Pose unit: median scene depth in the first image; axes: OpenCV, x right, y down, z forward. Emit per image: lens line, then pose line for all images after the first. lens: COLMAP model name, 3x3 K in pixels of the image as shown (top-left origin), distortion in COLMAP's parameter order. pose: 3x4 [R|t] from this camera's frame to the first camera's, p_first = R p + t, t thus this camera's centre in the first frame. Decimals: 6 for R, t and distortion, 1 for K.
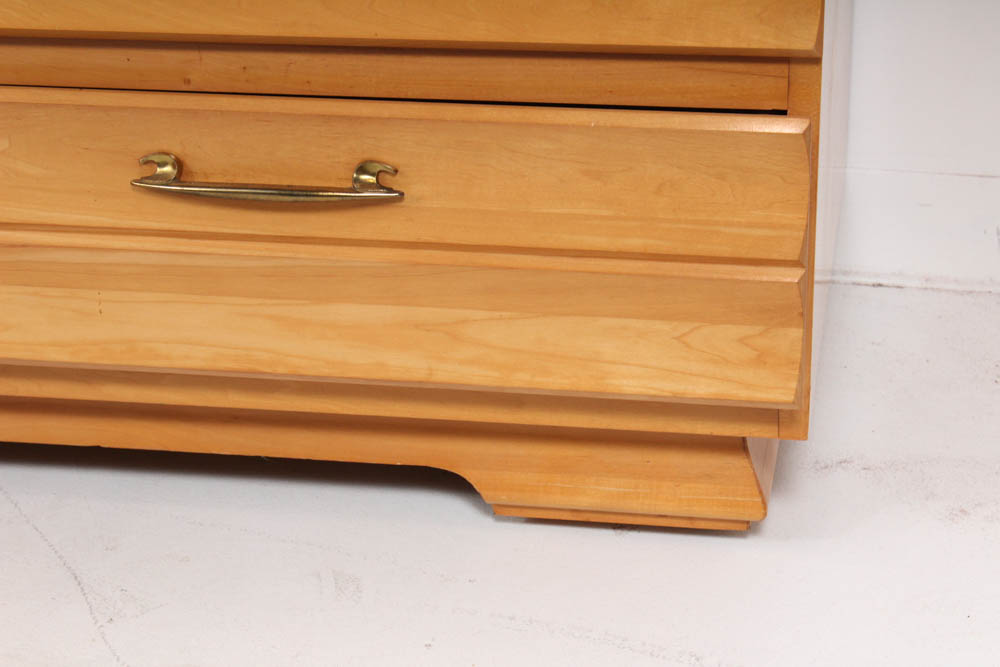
lens RADIAL K [[1864.2, 0, 500.0], [0, 1864.2, 333.5], [0, 0, 1]] dist [0.030971, 0.051253]
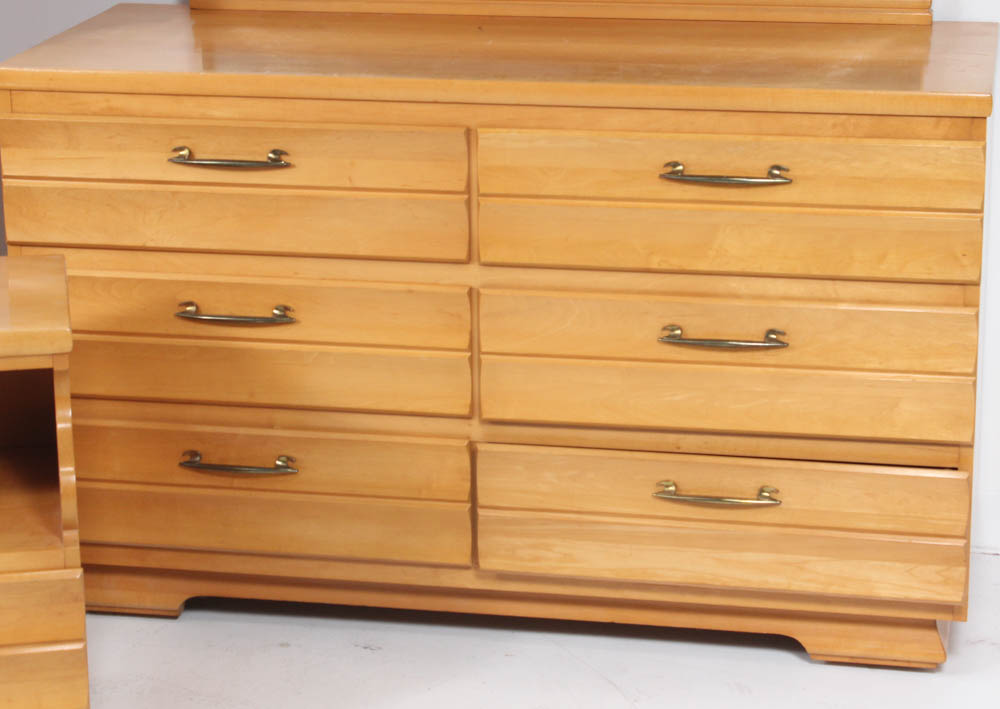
lens RADIAL K [[2189.9, 0, 500.0], [0, 2189.9, 354.5], [0, 0, 1]] dist [0.017630, -0.002091]
pose [[0.999746, 0.017760, -0.013876, -0.340766], [-0.019410, 0.991370, -0.129645, 0.090944], [0.011454, 0.129882, 0.991463, -1.534056]]
